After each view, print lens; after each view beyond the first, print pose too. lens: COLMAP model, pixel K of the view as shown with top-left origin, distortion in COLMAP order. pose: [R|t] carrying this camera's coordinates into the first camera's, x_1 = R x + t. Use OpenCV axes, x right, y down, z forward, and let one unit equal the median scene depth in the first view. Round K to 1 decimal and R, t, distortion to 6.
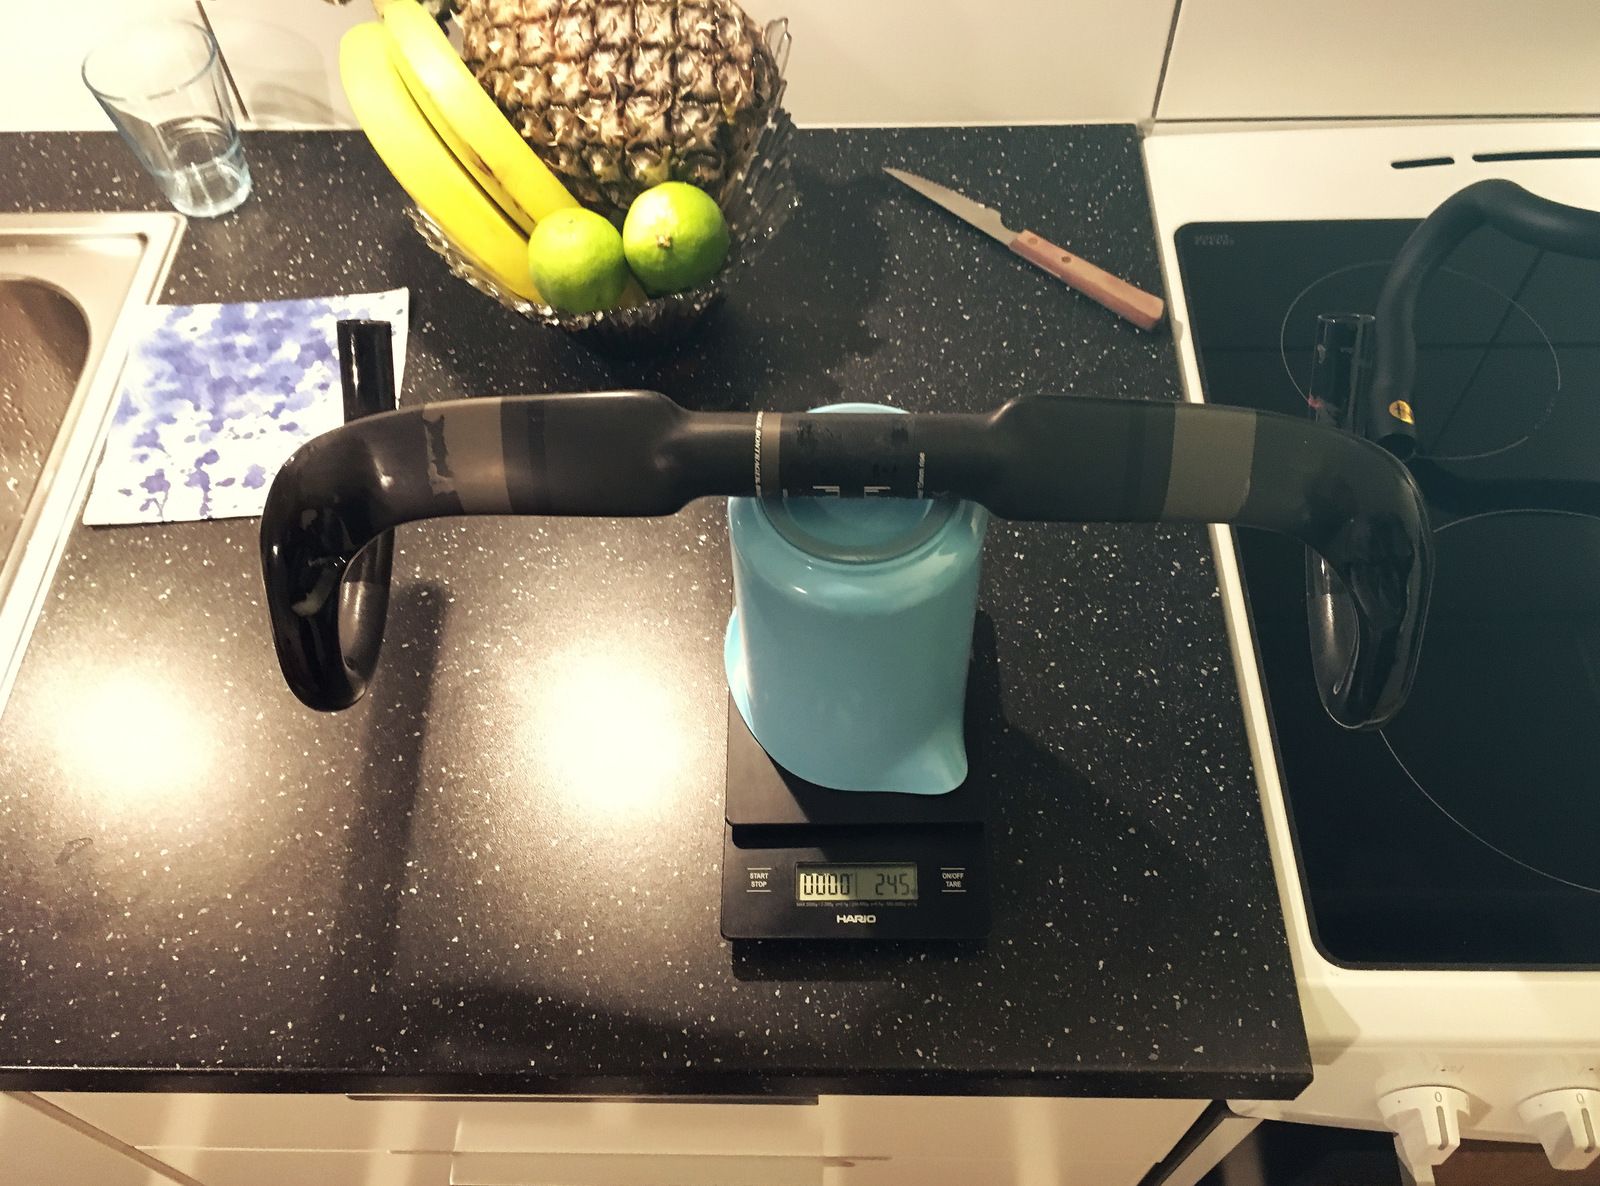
lens RADIAL K [[1375.5, 0, 800.0], [0, 1375.5, 593.0], [0, 0, 1]] dist [0.096856, -0.105529]
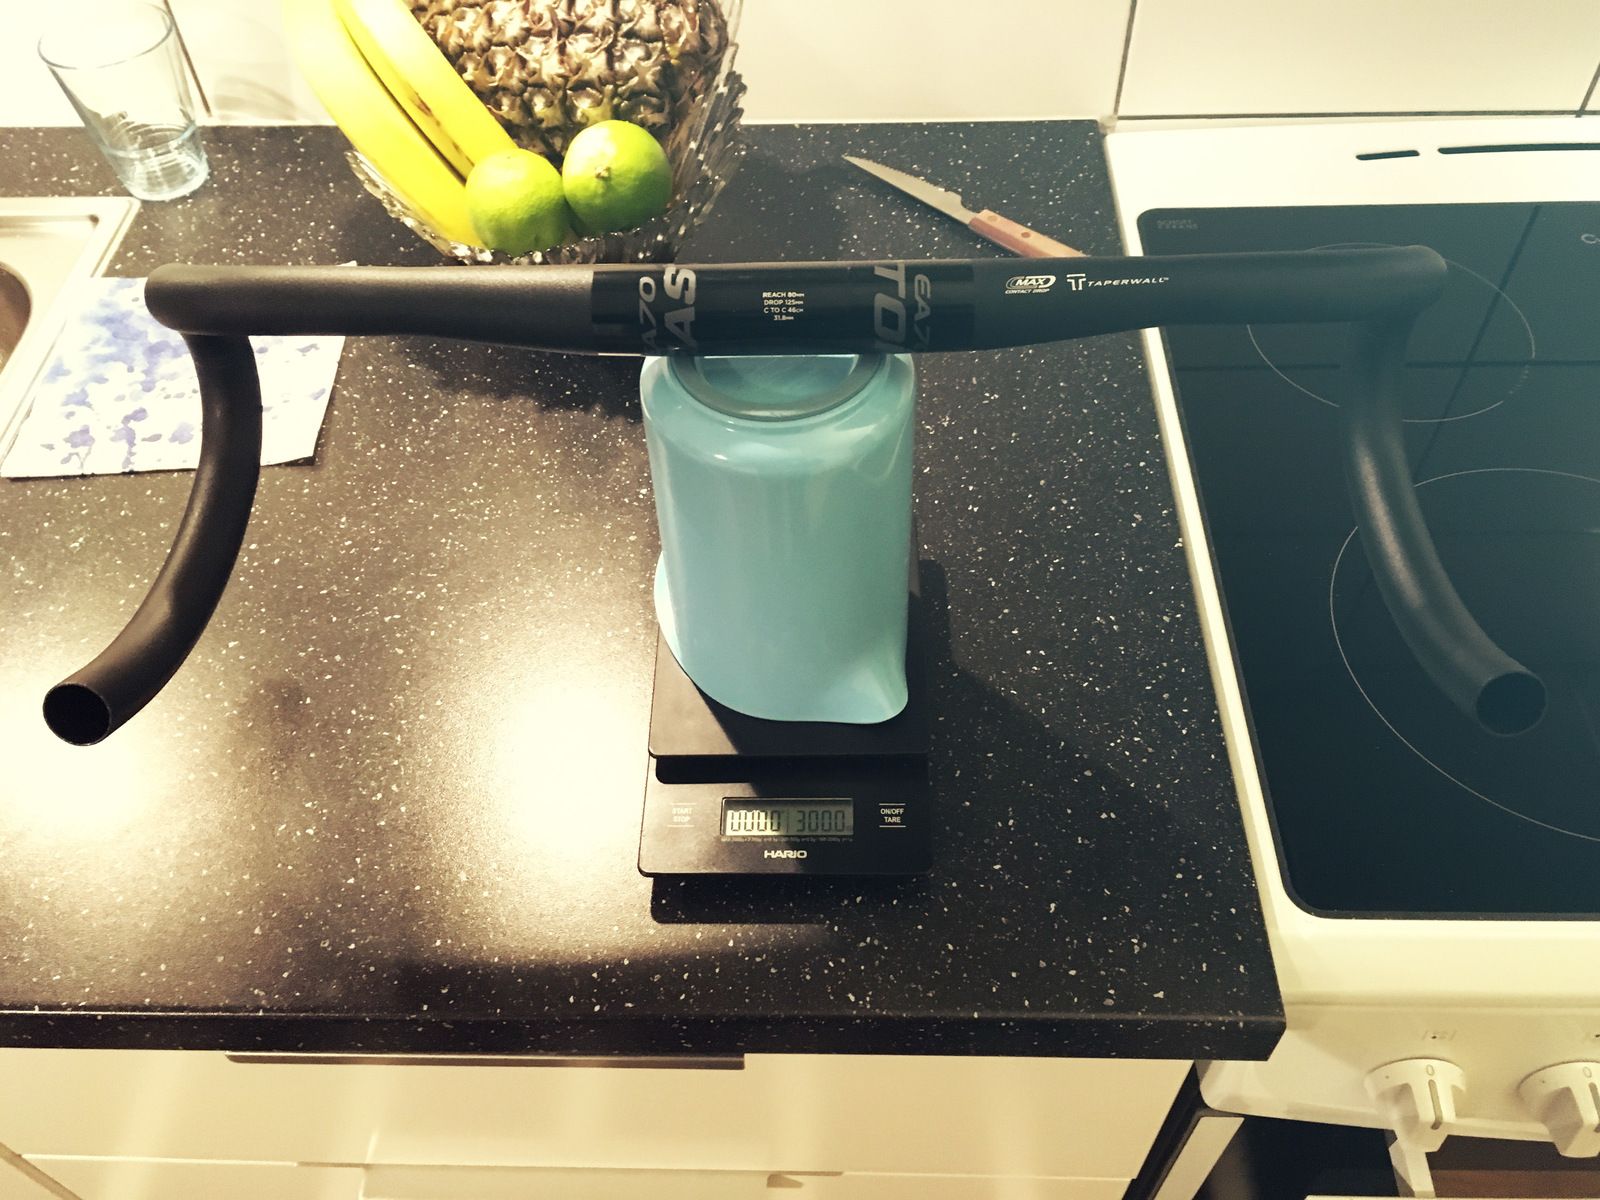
lens RADIAL K [[1357.2, 0, 800.0], [0, 1357.2, 600.0], [0, 0, 1]] dist [0.090177, -0.096162]
pose [[0.999955, 0.005522, -0.007672, 0.047880], [-0.006255, 0.995060, -0.099075, 0.133694], [0.007088, 0.099118, 0.995050, 0.070390]]
